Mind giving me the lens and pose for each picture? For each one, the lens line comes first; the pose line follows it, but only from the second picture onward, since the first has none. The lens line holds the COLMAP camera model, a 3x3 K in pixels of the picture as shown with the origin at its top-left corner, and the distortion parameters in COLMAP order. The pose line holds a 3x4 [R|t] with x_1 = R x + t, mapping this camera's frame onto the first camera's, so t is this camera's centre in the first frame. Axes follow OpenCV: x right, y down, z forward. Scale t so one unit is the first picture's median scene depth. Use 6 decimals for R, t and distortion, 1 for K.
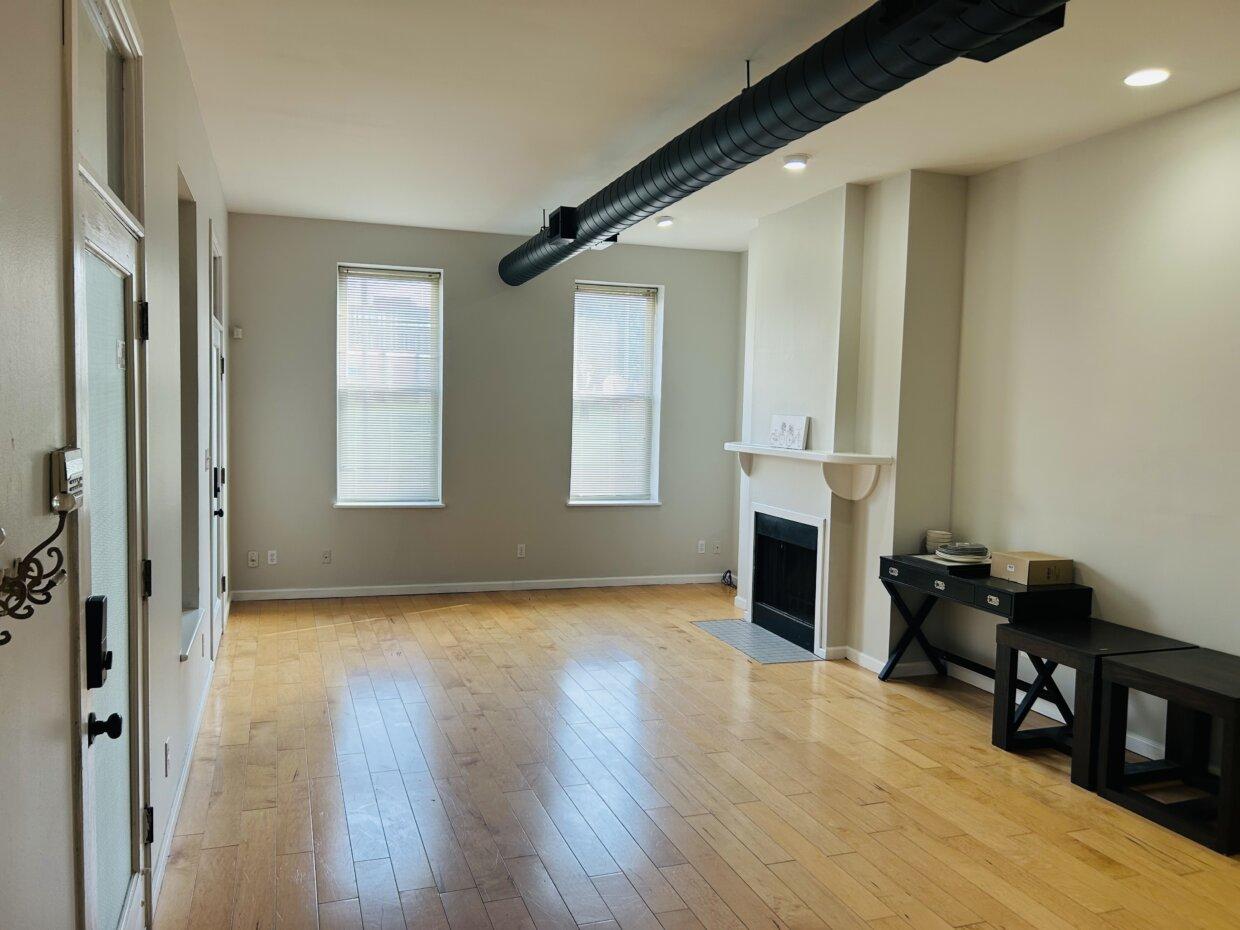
lens RADIAL K [[944.1, 0, 628.7], [0, 944.1, 460.5], [0, 0, 1]] dist [0.036078, -0.004707]
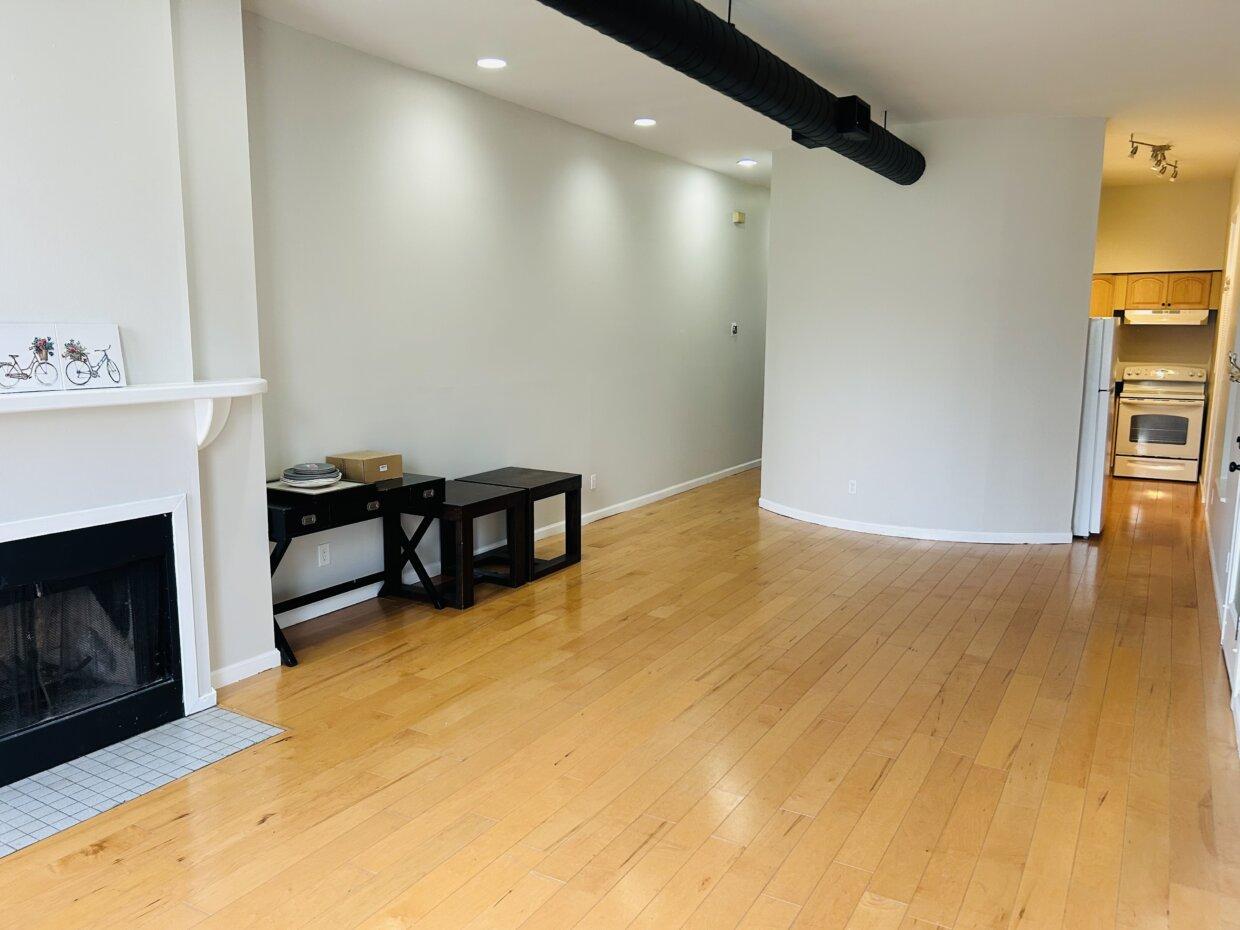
lens RADIAL K [[944.1, 0, 621.5], [0, 944.1, 466.3], [0, 0, 1]] dist [0.036078, -0.004707]
pose [[-0.643063, -0.147081, 0.751557, -0.421609], [0.017600, 0.978286, 0.206512, -0.075357], [-0.765611, 0.146028, -0.626511, 1.140012]]
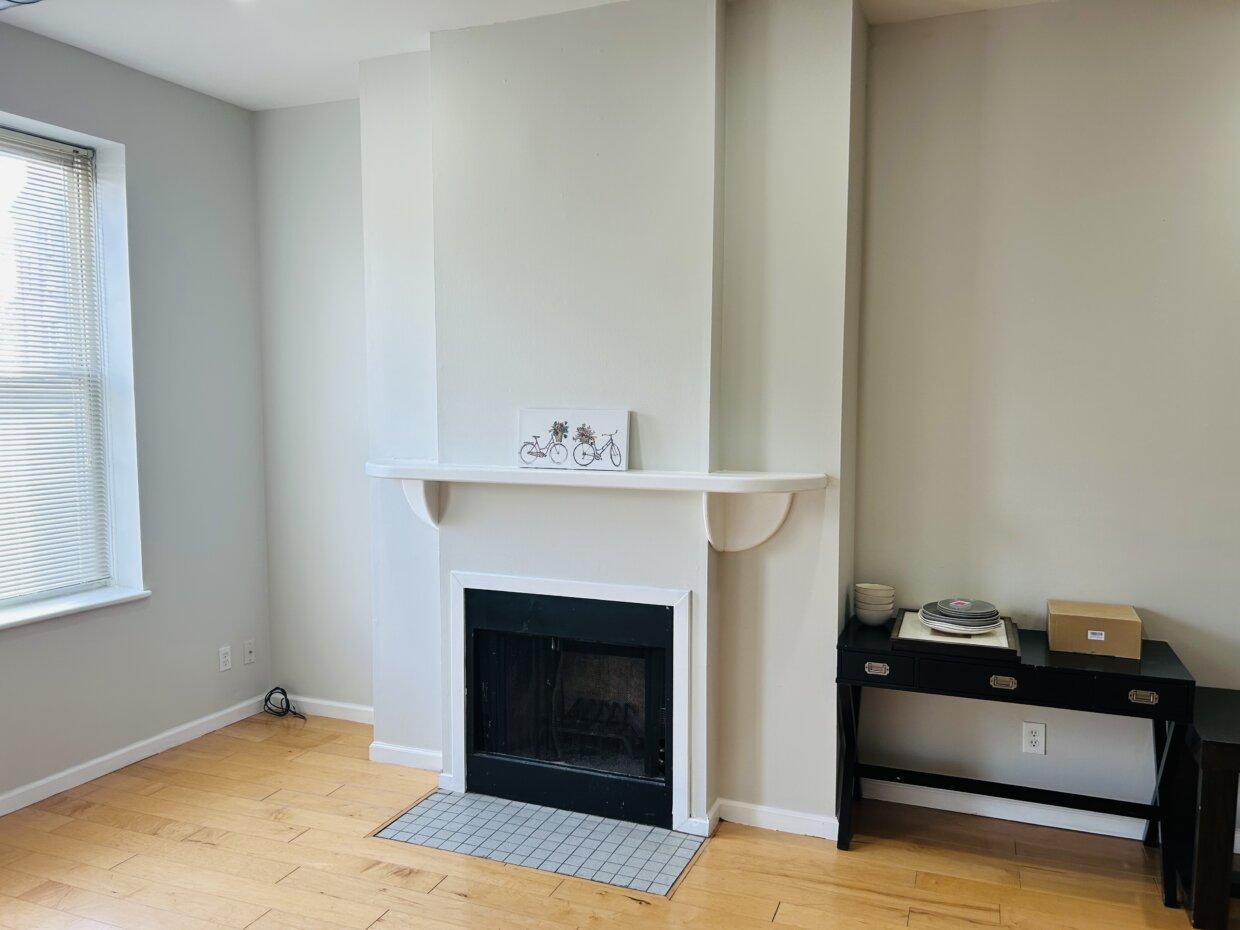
lens RADIAL K [[944.1, 0, 655.3], [0, 944.1, 463.0], [0, 0, 1]] dist [0.036078, -0.004707]
pose [[0.649354, -0.073181, 0.756957, -0.223237], [0.055614, 0.997264, 0.048704, -0.042173], [-0.758450, 0.010471, 0.651647, 0.632611]]
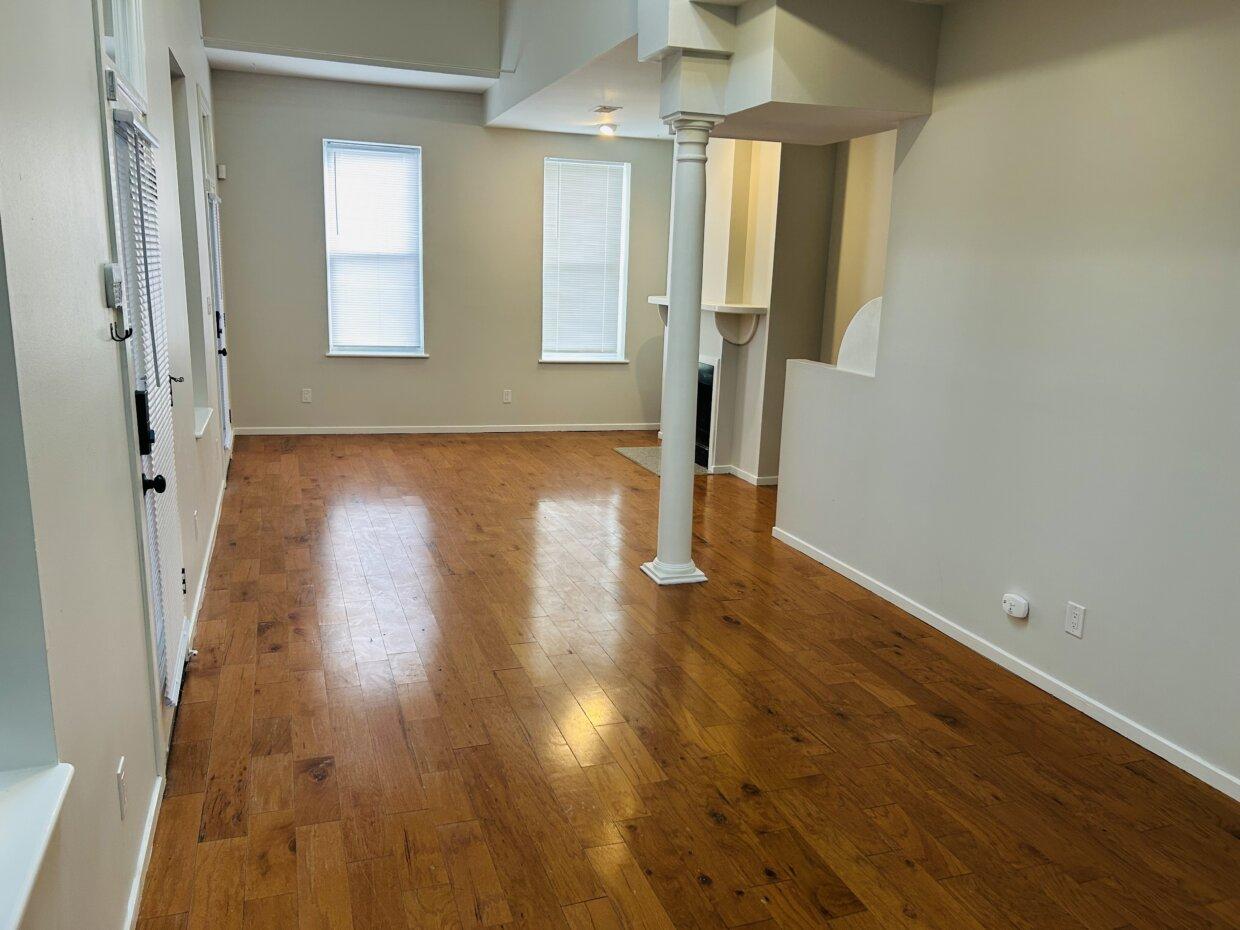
lens RADIAL K [[944.1, 0, 612.6], [0, 944.1, 476.9], [0, 0, 1]] dist [0.036078, -0.004707]
pose [[0.999759, 0.011981, -0.018377, 0.095473], [-0.008868, 0.986922, 0.160955, 0.015929], [0.020065, -0.160754, 0.986791, -0.222796]]
